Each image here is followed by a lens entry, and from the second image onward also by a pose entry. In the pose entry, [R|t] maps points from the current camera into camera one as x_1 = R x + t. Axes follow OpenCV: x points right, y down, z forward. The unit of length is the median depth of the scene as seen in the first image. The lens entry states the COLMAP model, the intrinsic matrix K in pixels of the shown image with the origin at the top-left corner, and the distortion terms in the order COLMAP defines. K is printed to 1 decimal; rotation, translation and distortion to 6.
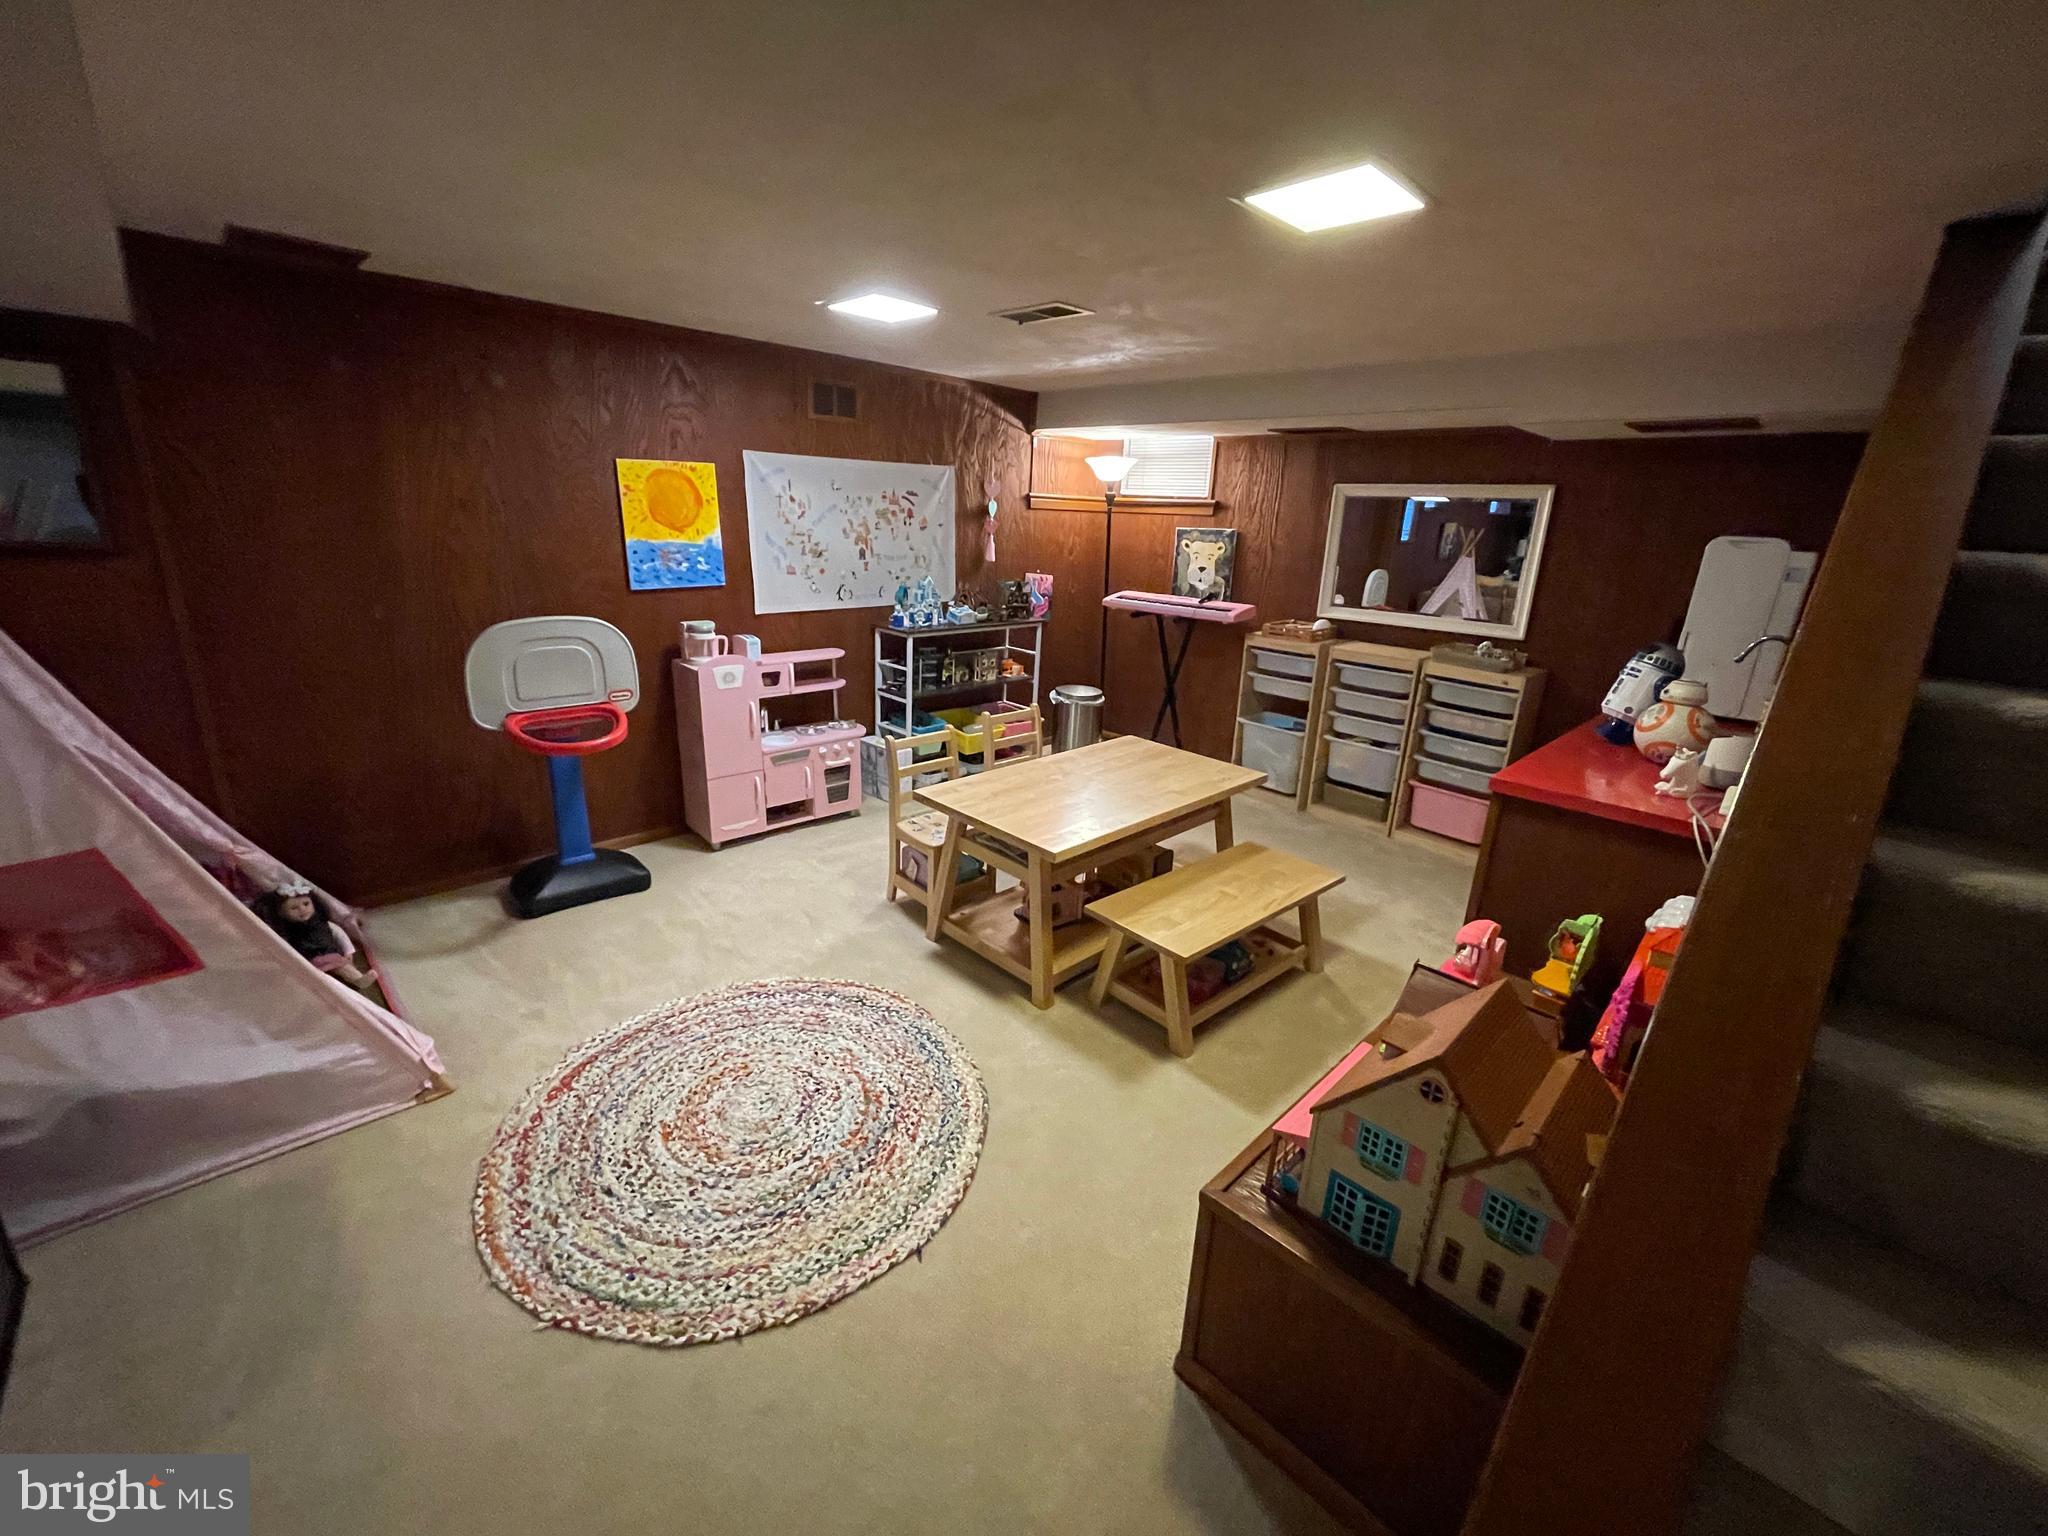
lens RADIAL K [[833.6, 0, 1016.7], [0, 833.6, 763.3], [0, 0, 1]] dist [-0.001358, -0.000611]
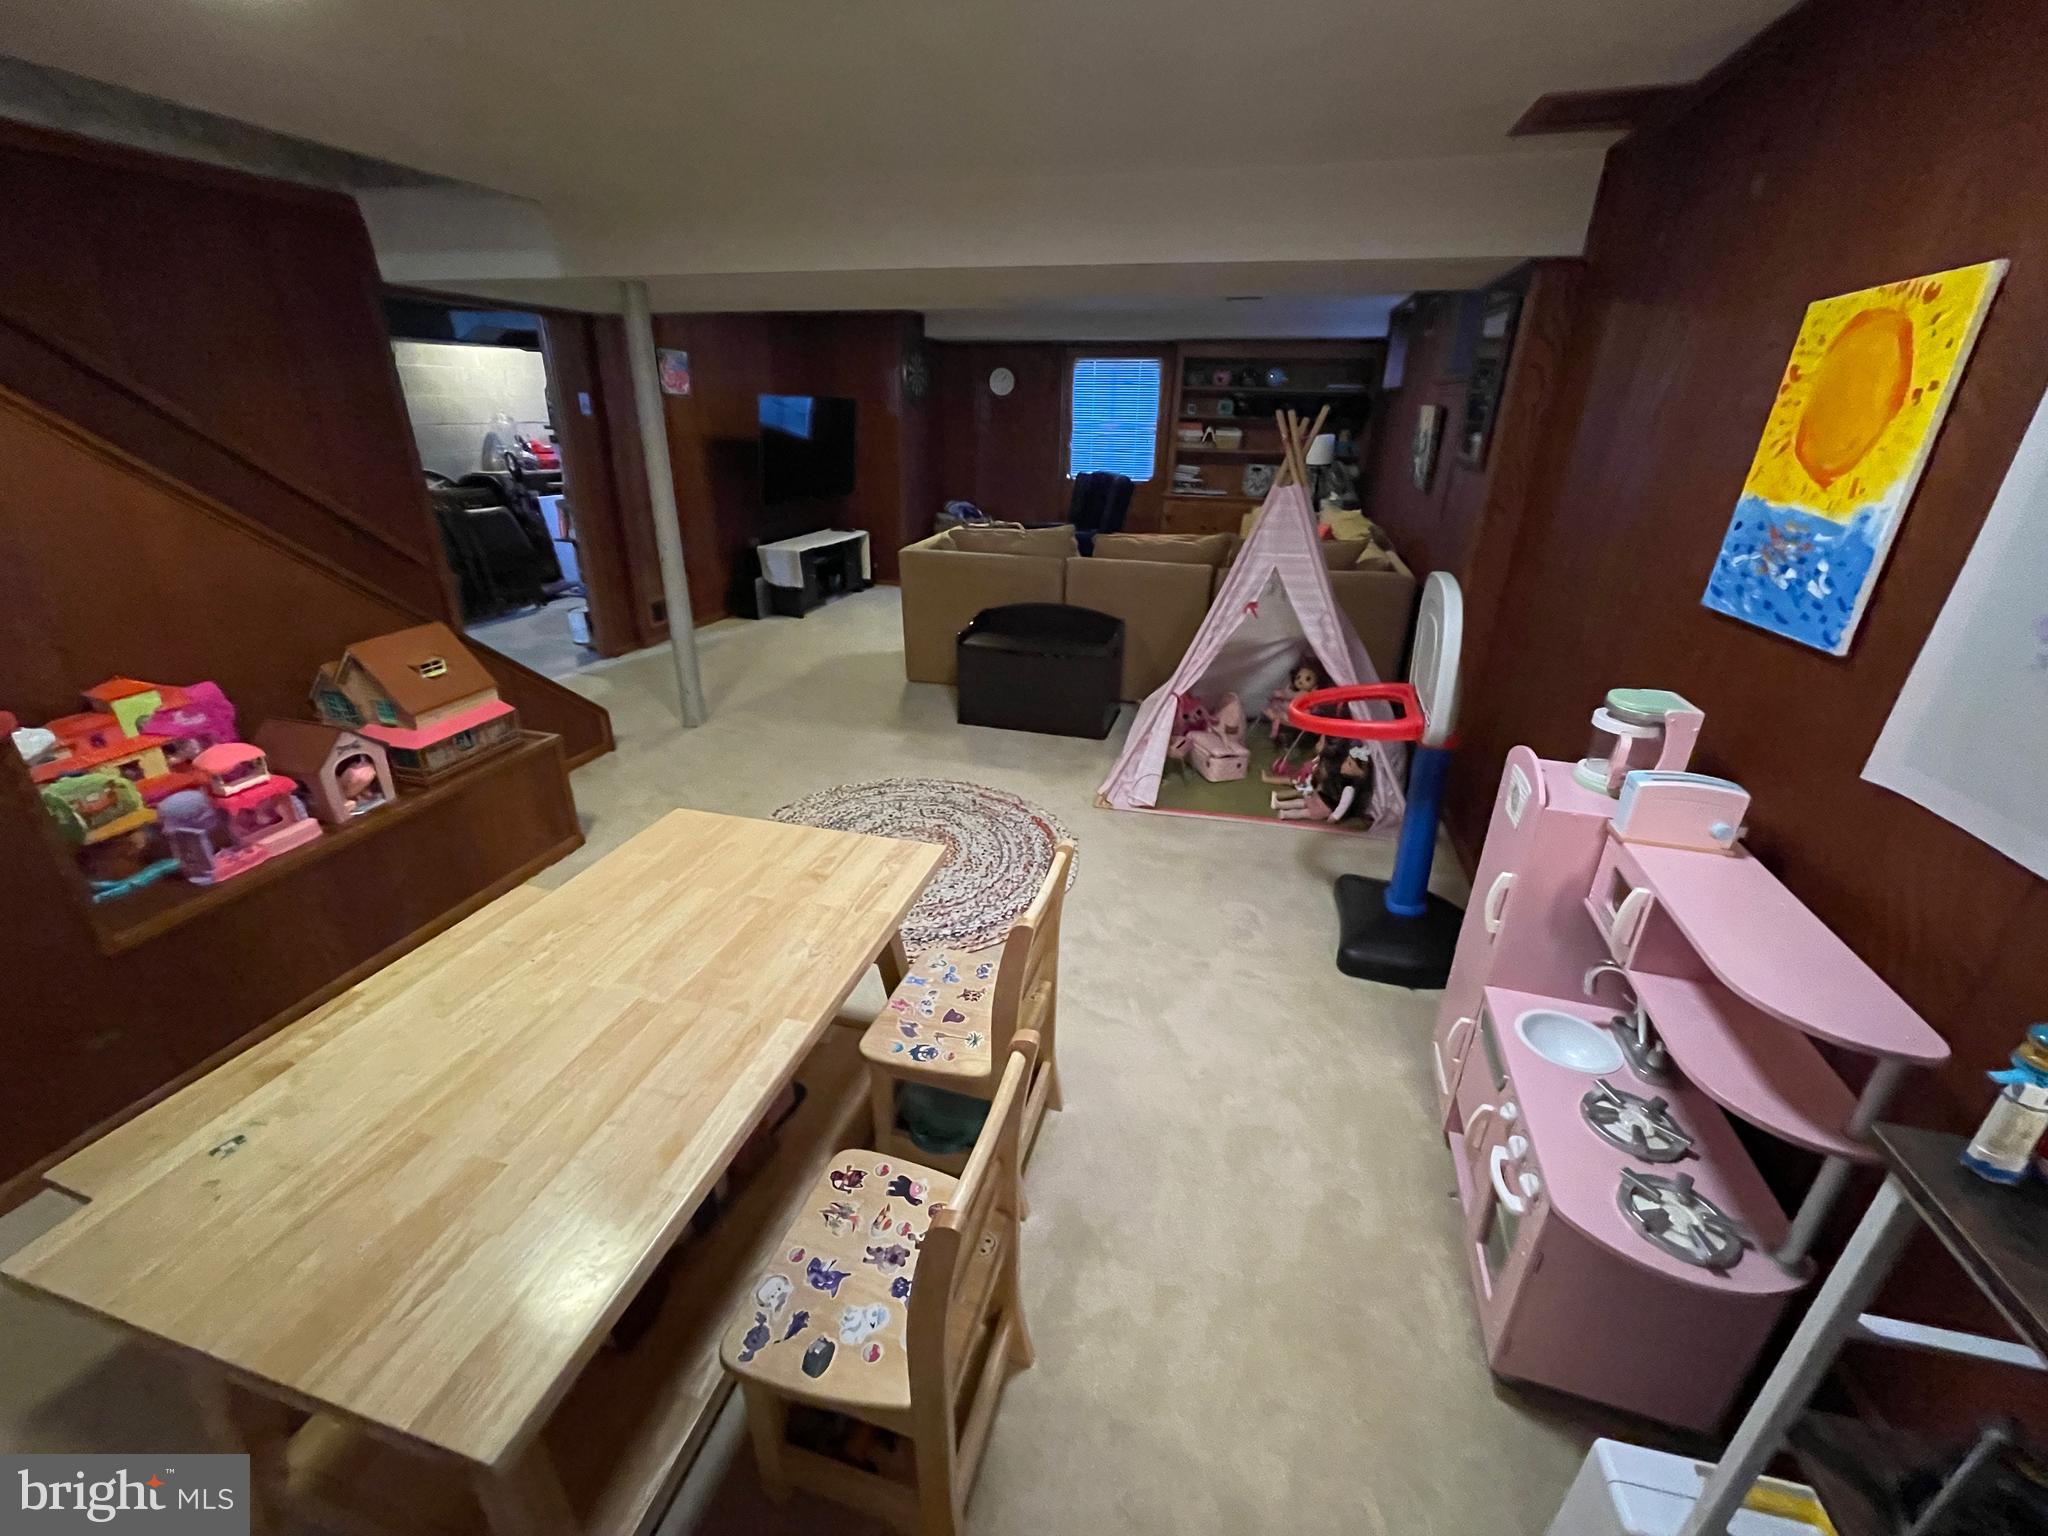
lens RADIAL K [[833.6, 0, 1016.7], [0, 833.6, 763.3], [0, 0, 1]] dist [-0.001358, -0.000611]
pose [[-0.860680, 0.156989, -0.484340, 0.110577], [-0.190681, 0.782659, 0.592526, -0.353265], [0.472092, 0.602329, -0.643684, 1.217435]]
